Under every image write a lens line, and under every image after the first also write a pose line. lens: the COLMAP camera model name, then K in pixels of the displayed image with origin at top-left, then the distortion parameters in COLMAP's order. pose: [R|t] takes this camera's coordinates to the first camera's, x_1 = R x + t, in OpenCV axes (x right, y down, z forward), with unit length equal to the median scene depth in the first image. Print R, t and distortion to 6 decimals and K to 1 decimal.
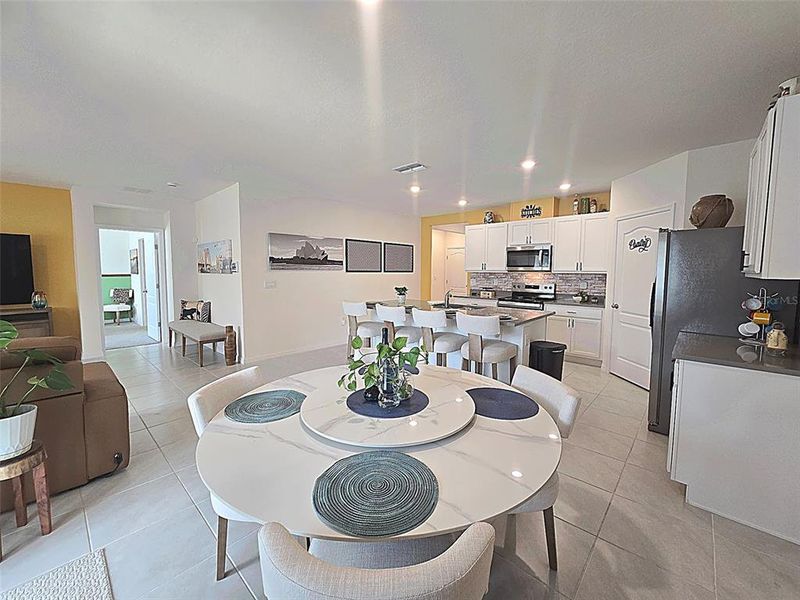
lens RADIAL K [[328.8, 0, 398.6], [0, 328.8, 297.4], [0, 0, 1]] dist [-0.002499, 0.000301]
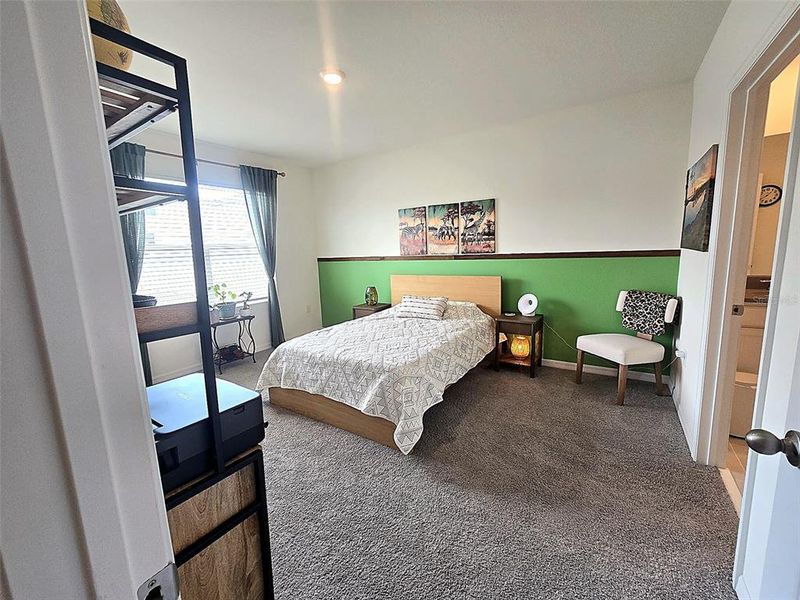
lens RADIAL K [[328.8, 0, 403.1], [0, 328.8, 297.1], [0, 0, 1]] dist [-0.002499, 0.000301]
pose [[0.176193, 0.131042, -0.975594, -0.545989], [-0.042226, 0.991193, 0.125511, -0.053399], [0.983449, 0.019081, 0.180175, 0.678341]]
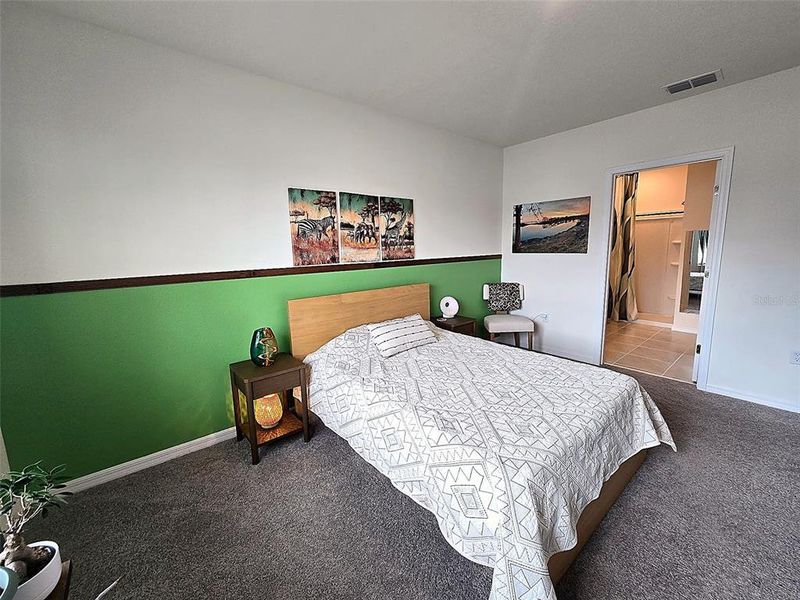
lens RADIAL K [[328.8, 0, 406.0], [0, 328.8, 296.6], [0, 0, 1]] dist [-0.002499, 0.000301]
pose [[0.992508, -0.014543, -0.121313, -0.925440], [0.023171, 0.997277, 0.070015, -0.043769], [0.119964, -0.072301, 0.990142, 0.469910]]
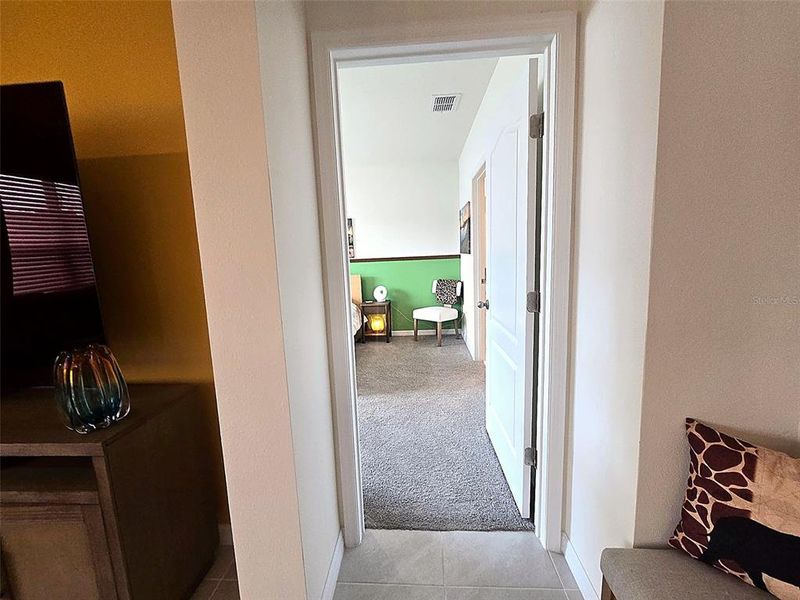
lens RADIAL K [[328.8, 0, 399.0], [0, 328.8, 298.1], [0, 0, 1]] dist [-0.002499, 0.000301]
pose [[0.629772, 0.072627, -0.773378, -0.438702], [-0.018568, 0.996743, 0.078482, -0.037877], [0.776558, -0.035066, 0.629069, 0.558845]]
